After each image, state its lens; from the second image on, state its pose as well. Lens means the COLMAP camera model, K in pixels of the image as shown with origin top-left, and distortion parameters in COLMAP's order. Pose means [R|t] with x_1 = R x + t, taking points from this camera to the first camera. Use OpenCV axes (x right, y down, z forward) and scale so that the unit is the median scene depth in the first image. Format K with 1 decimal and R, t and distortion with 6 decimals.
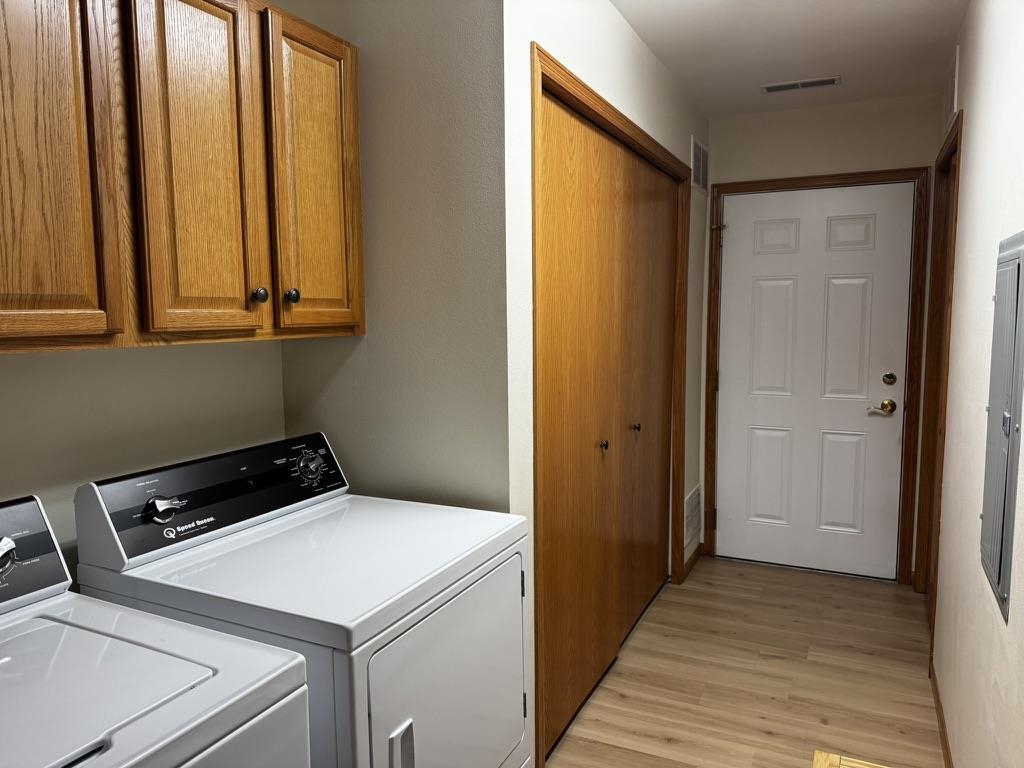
lens RADIAL K [[722.0, 0, 512.0], [0, 722.0, 384.0], [0, 0, 1]] dist [0.191316, -0.370875]
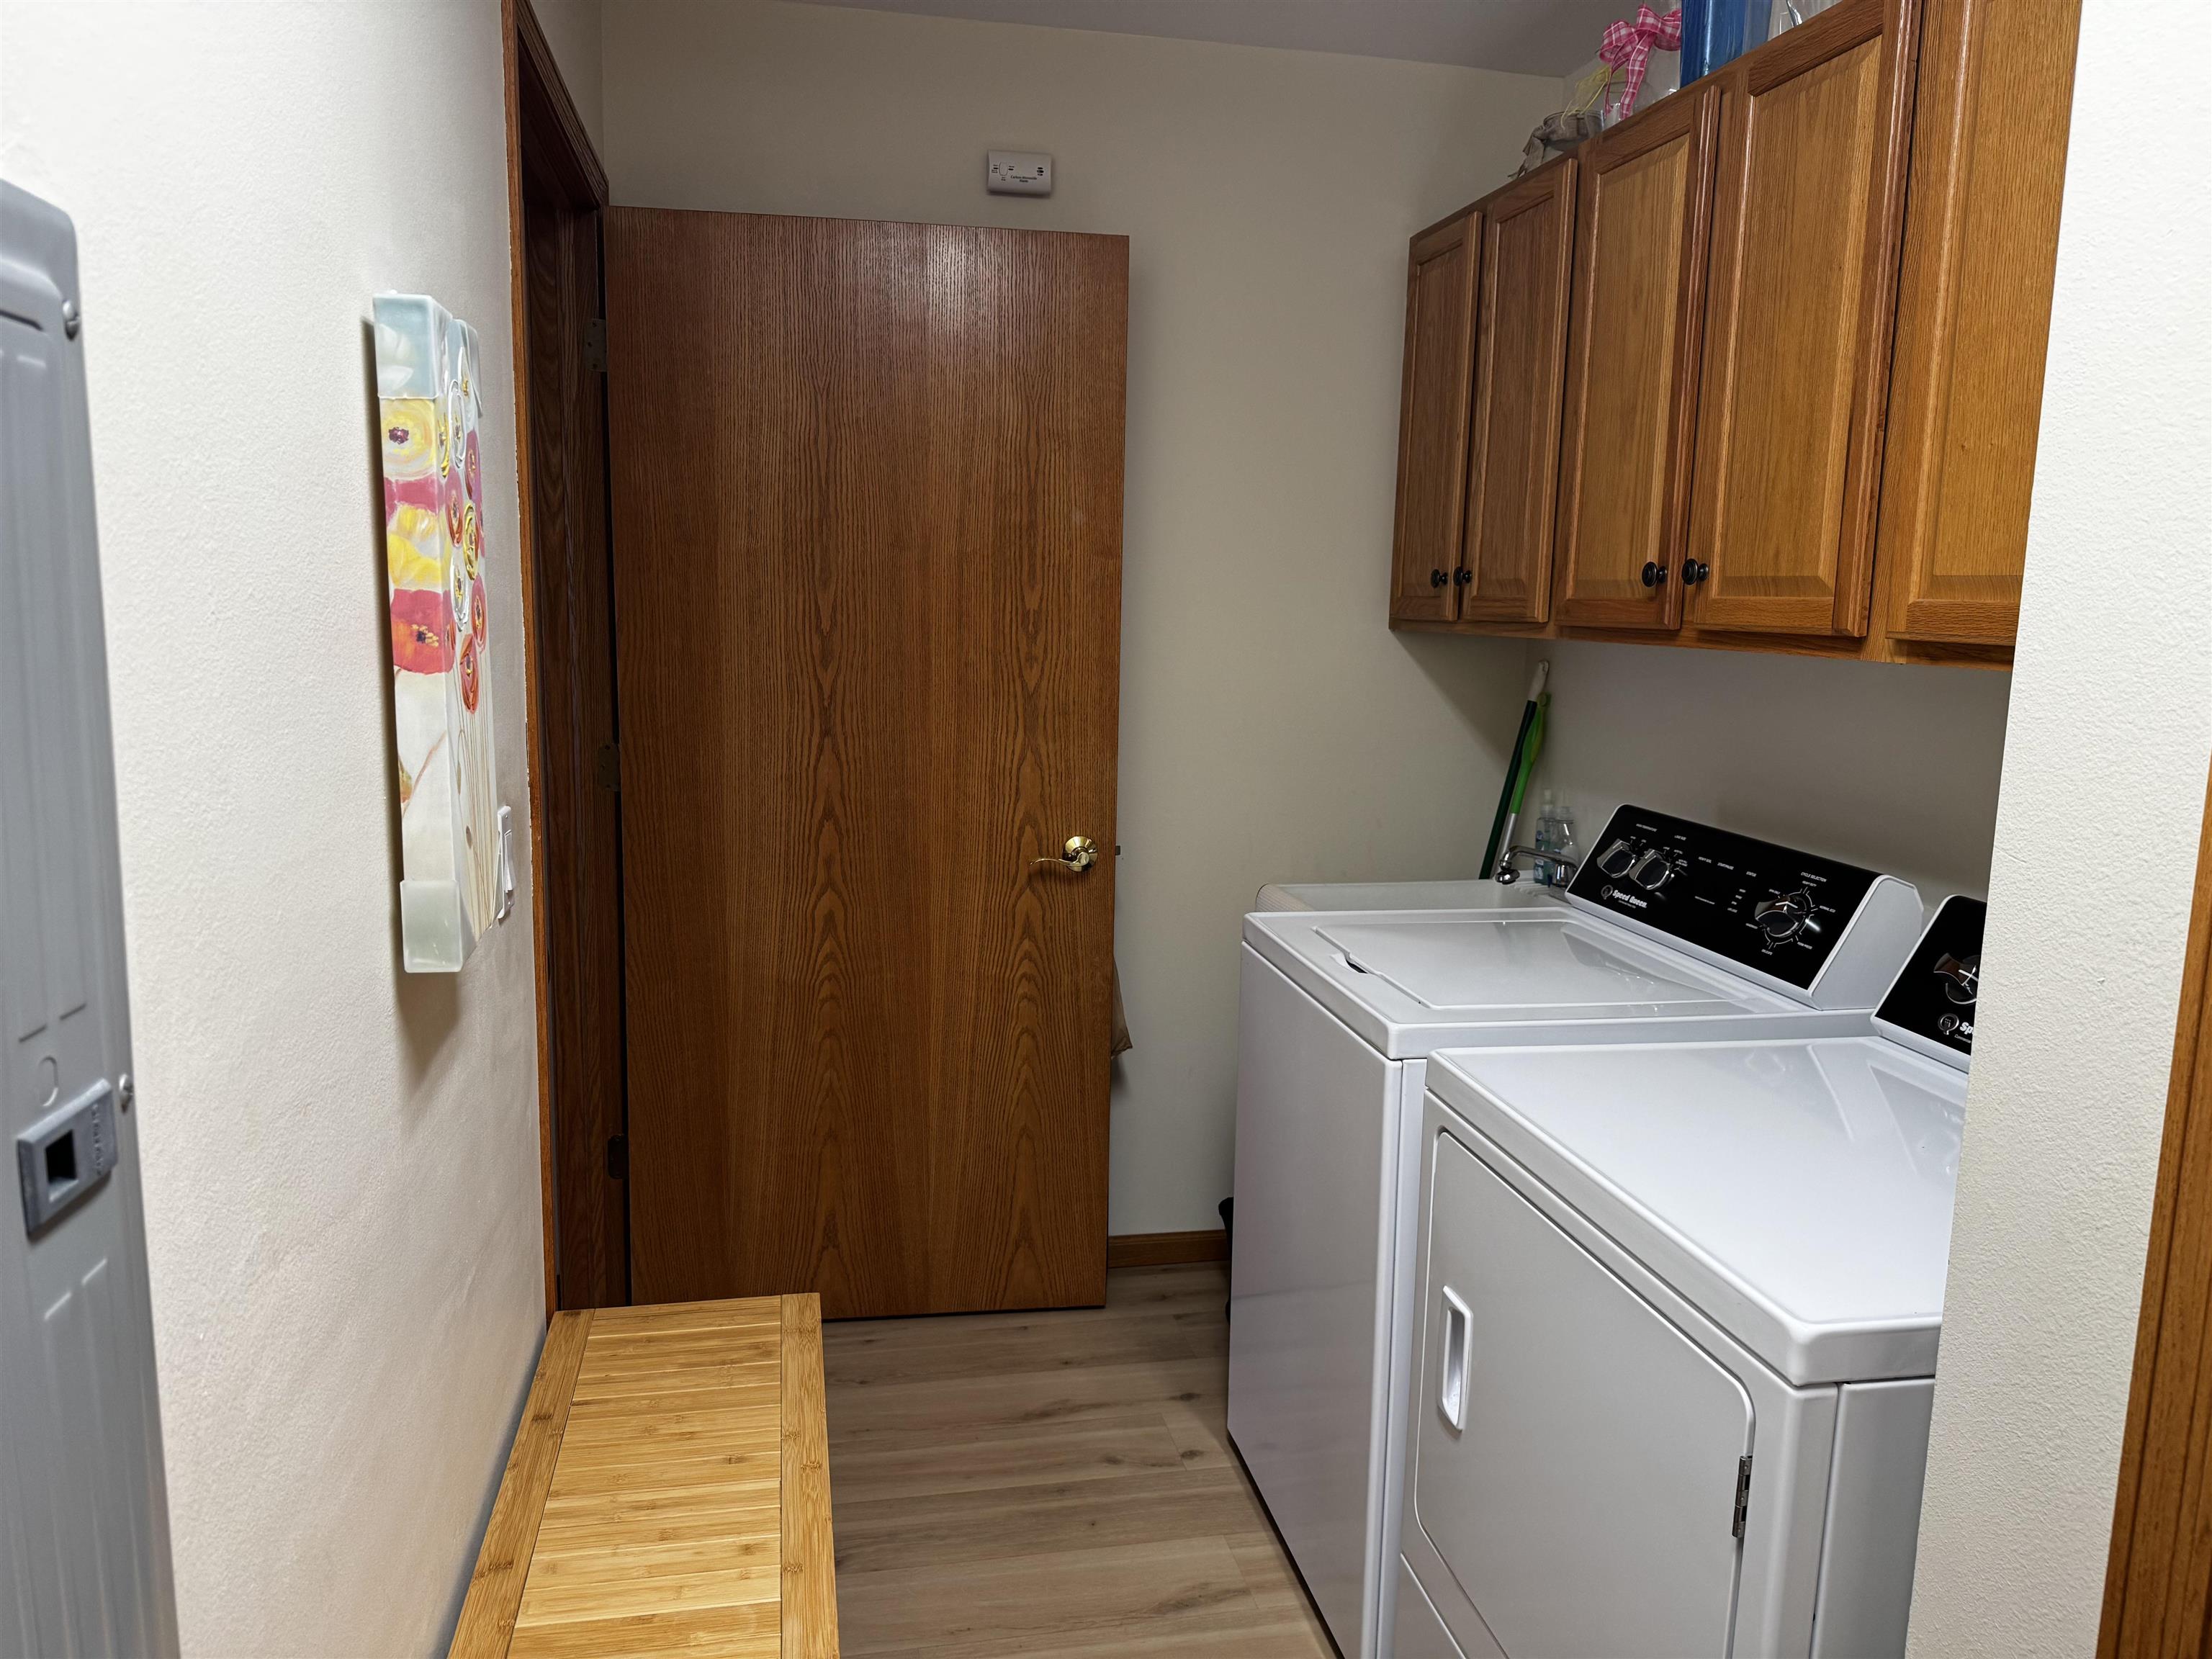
lens RADIAL K [[1559.6, 0, 1106.0], [0, 1559.6, 829.5], [0, 0, 1]] dist [0.191316, -0.370875]
pose [[-0.817665, 0.070487, -0.571363, 0.861638], [-0.073196, 0.971693, 0.224624, -0.187188], [0.571022, 0.225489, -0.789360, 1.945394]]
